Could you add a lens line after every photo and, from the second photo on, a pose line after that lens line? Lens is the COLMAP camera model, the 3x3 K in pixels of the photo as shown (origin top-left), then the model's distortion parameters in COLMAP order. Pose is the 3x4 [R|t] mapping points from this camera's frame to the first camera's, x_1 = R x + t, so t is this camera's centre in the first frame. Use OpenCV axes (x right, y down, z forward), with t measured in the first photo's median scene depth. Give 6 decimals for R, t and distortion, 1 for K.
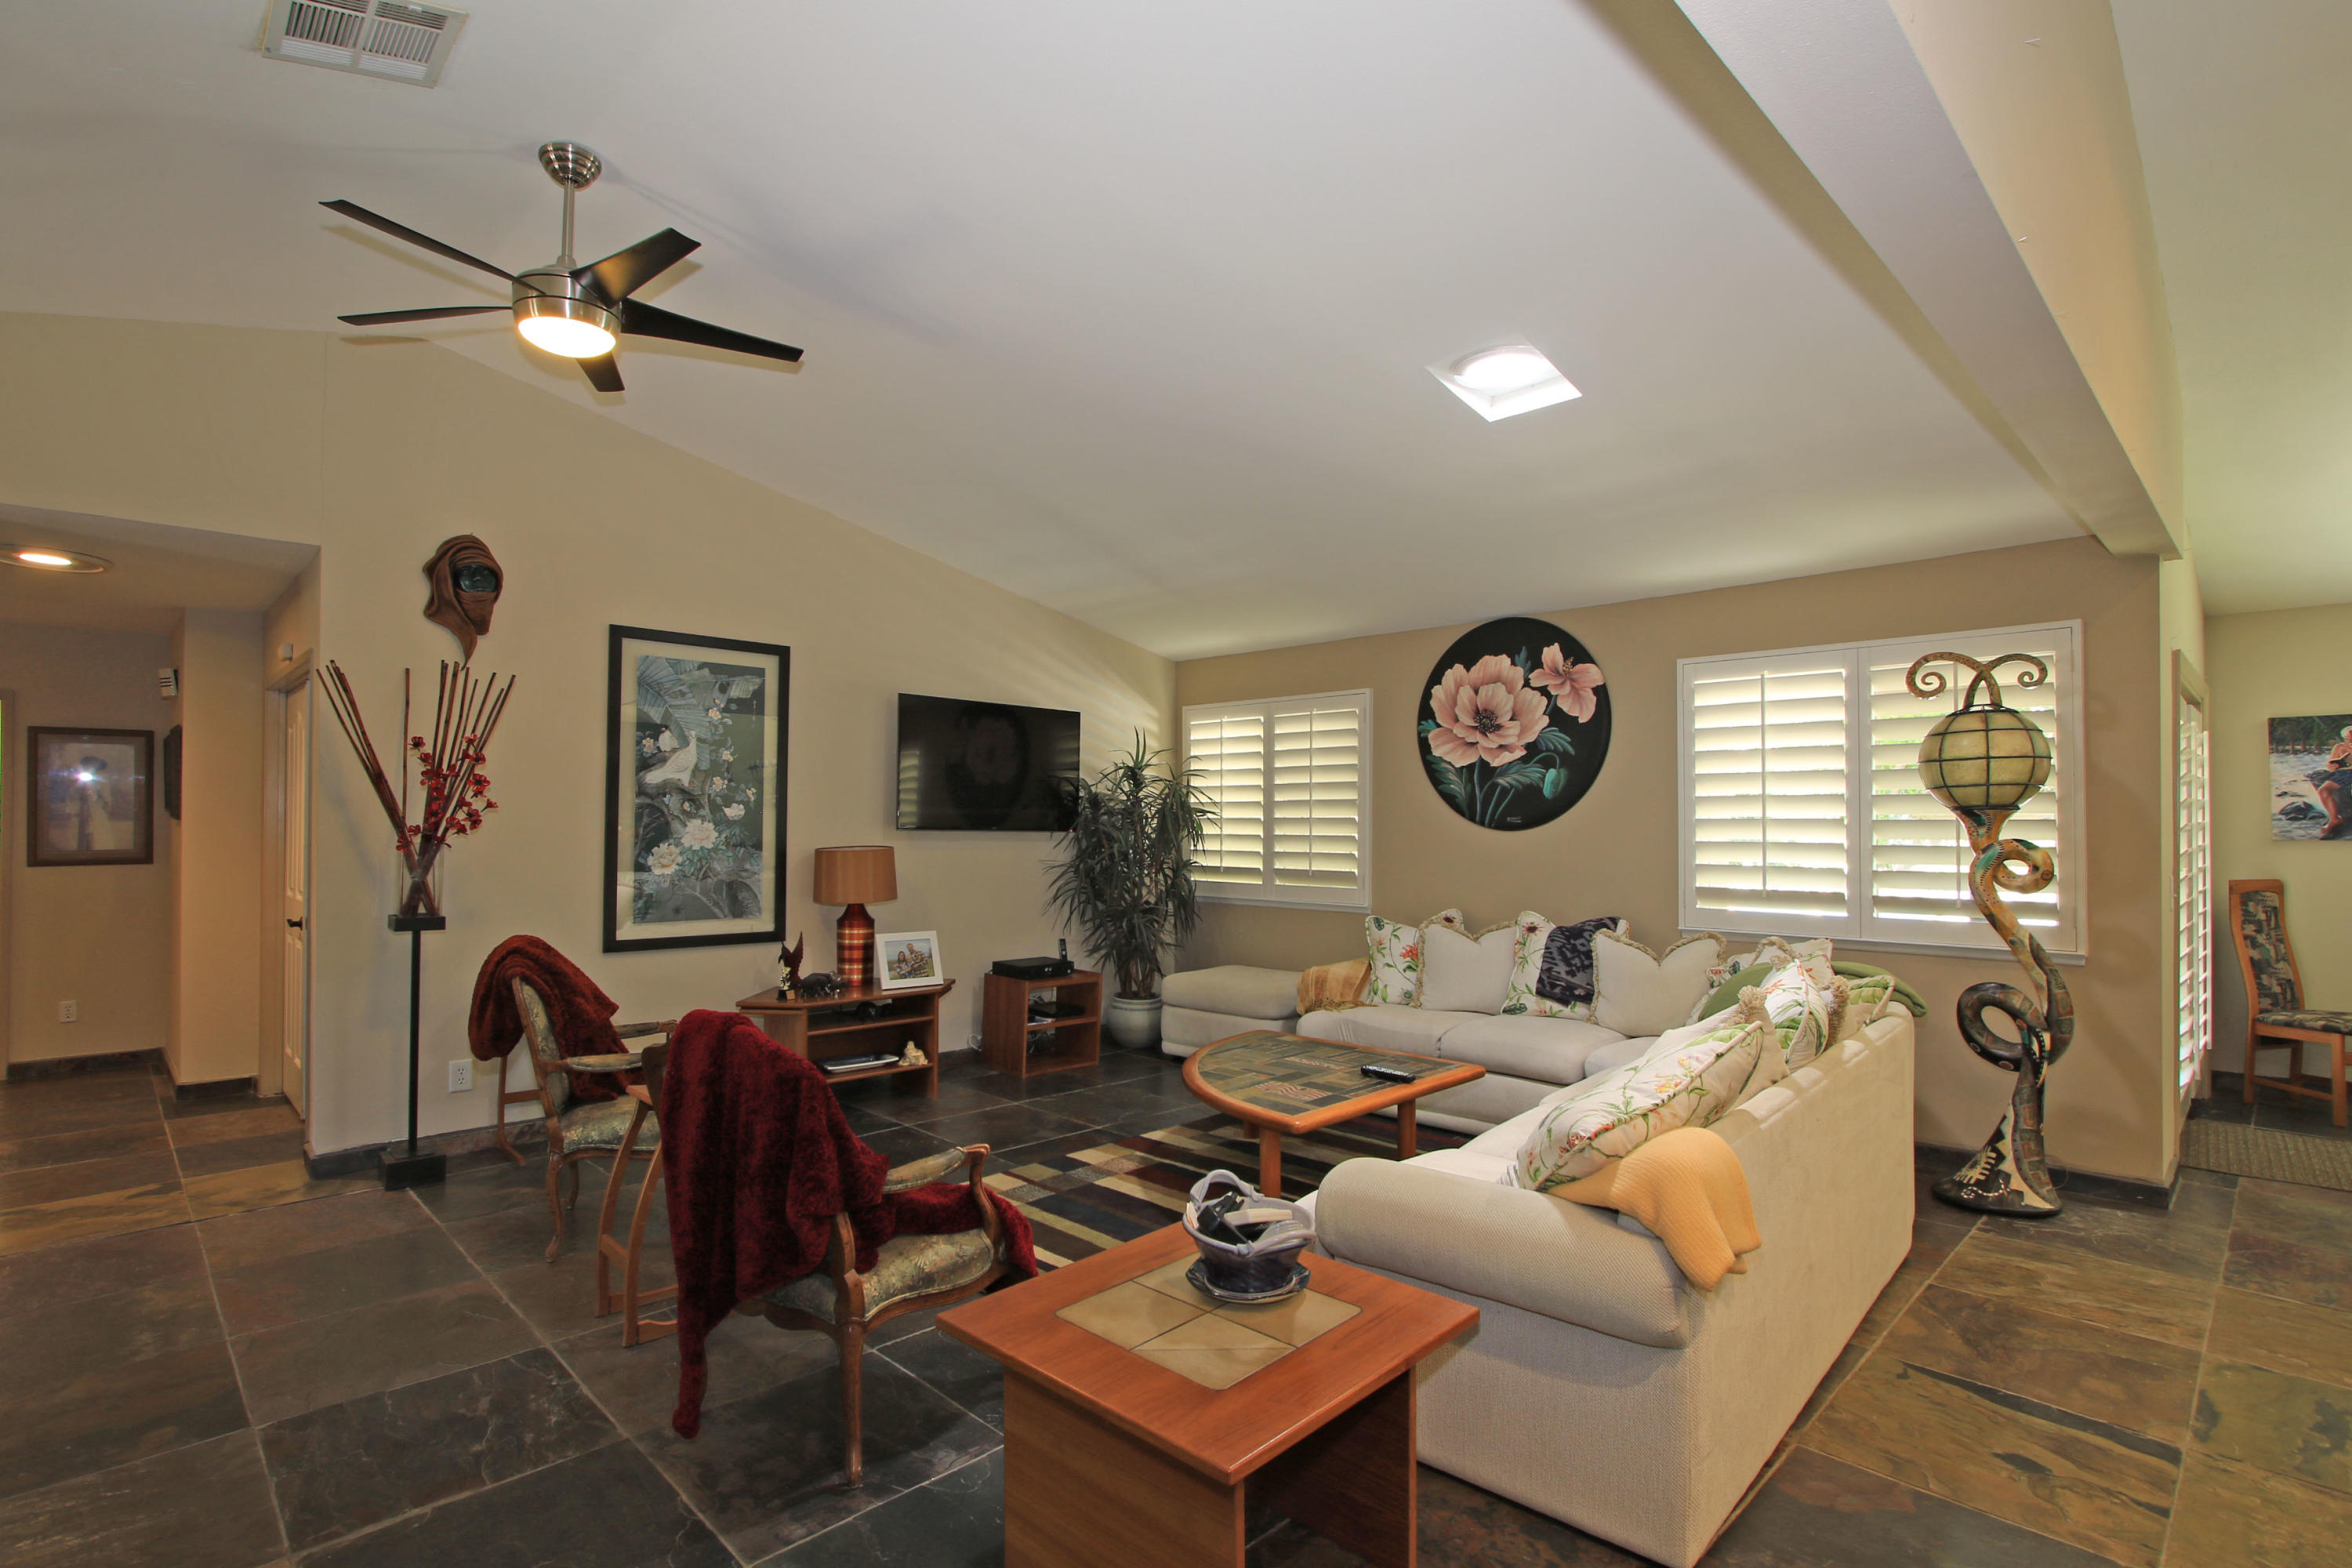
lens RADIAL K [[1133.2, 0, 1155.5], [0, 1133.2, 804.6], [0, 0, 1]] dist [-0.021552, 0.001164]
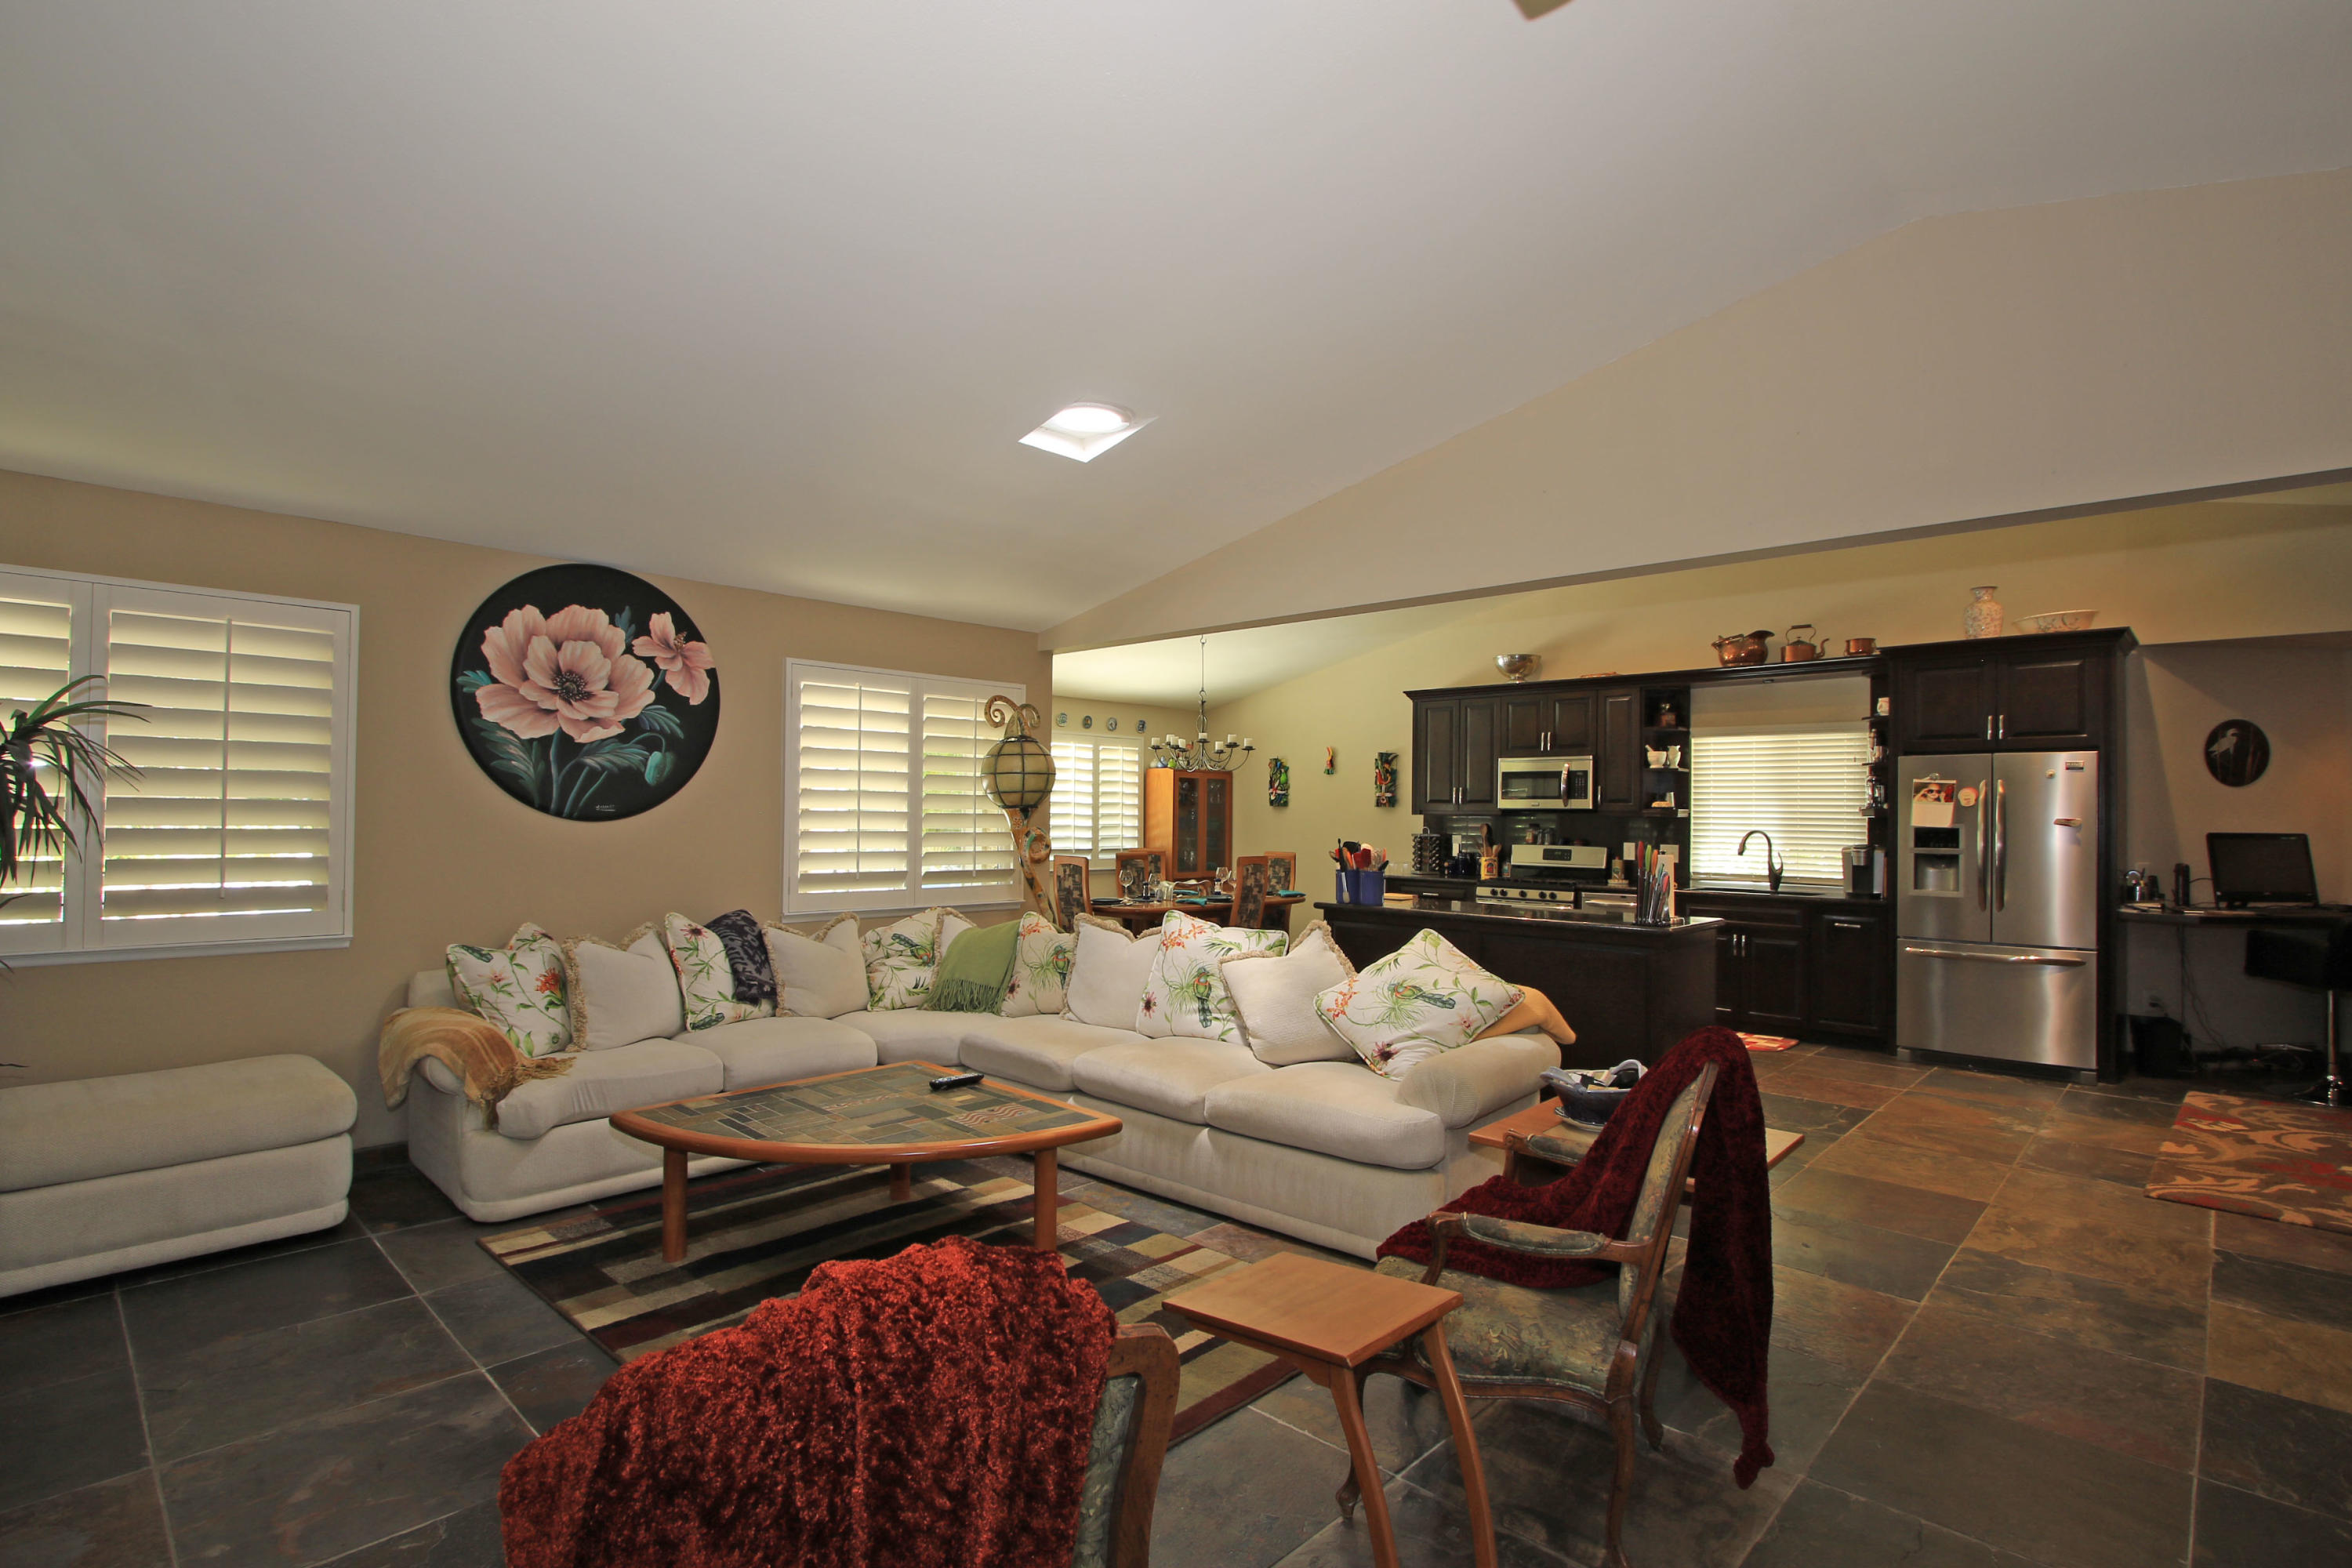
lens RADIAL K [[1140.3, 0, 1162.0], [0, 1140.3, 802.4], [0, 0, 1]] dist [-0.018024, 0.002857]
pose [[-0.038153, 0.011279, 0.999208, -0.554267], [-0.028643, 0.999513, -0.012376, 0.007835], [-0.998861, -0.029093, -0.037811, 0.632735]]
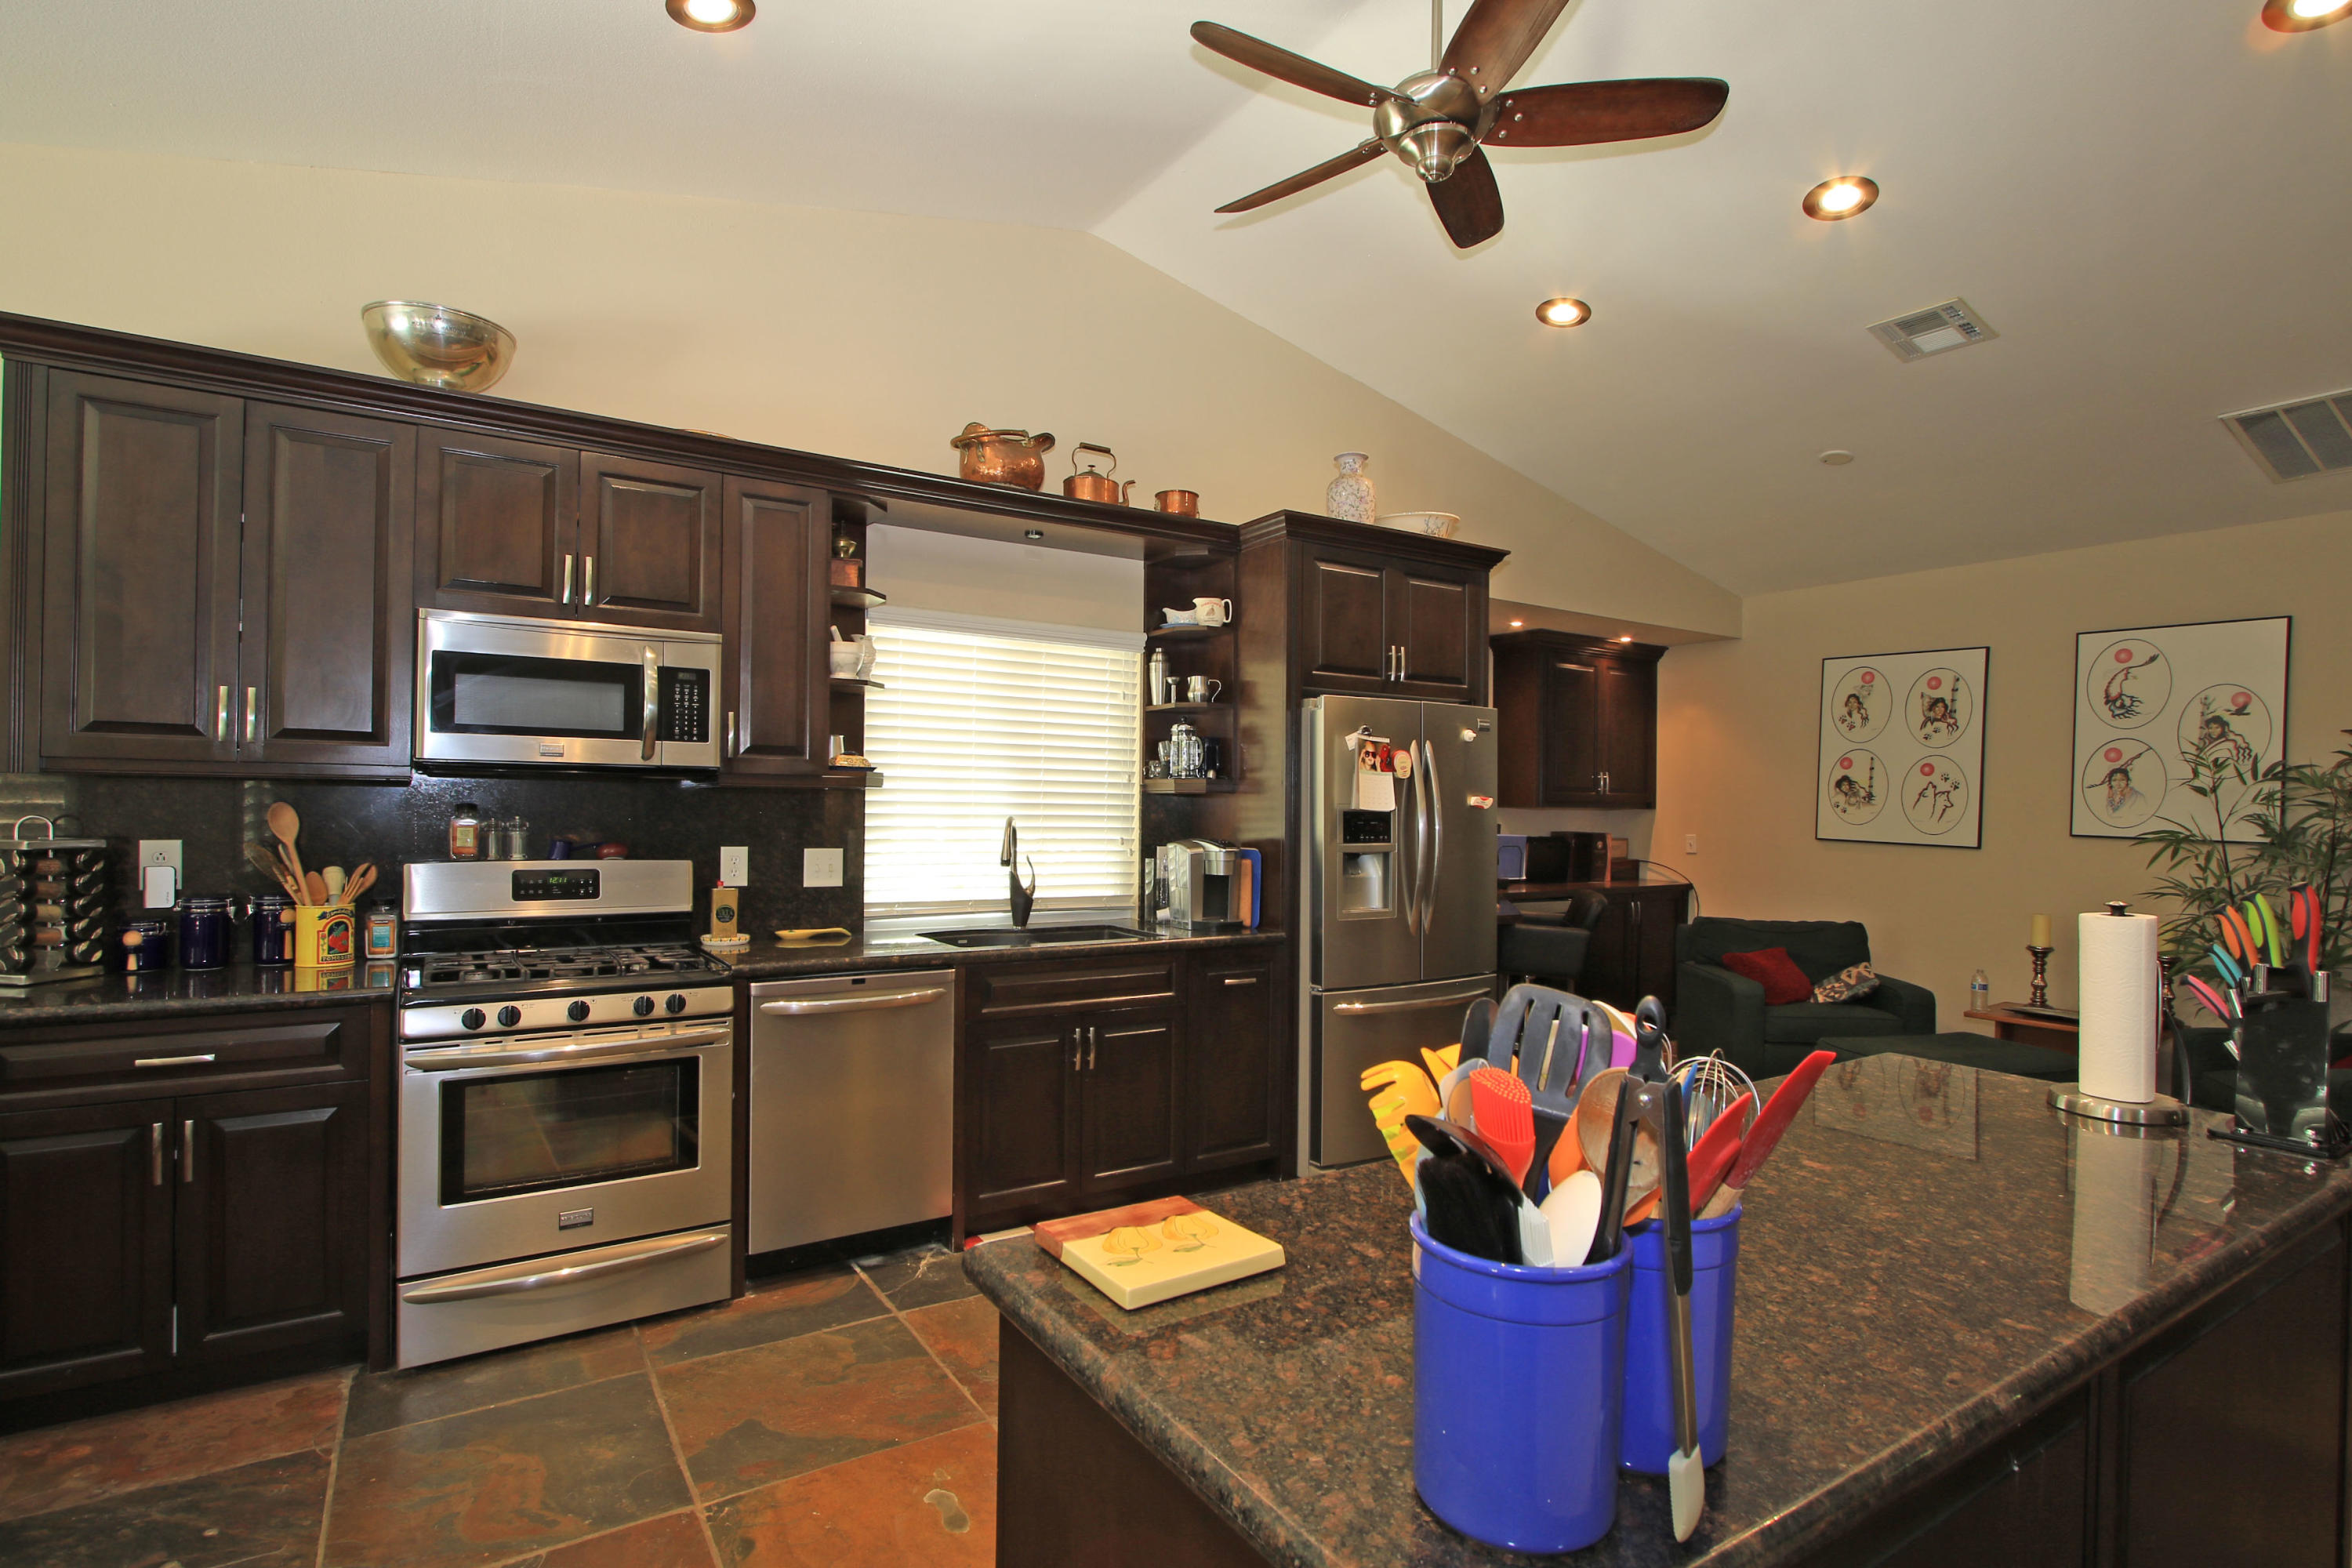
lens RADIAL K [[1140.3, 0, 1162.0], [0, 1140.3, 802.4], [0, 0, 1]] dist [-0.018024, 0.002857]
pose [[-0.979545, -0.014447, 0.200708, 0.550403], [-0.018036, 0.999708, -0.016068, 0.005352], [-0.200417, -0.019359, -0.979519, 0.548690]]
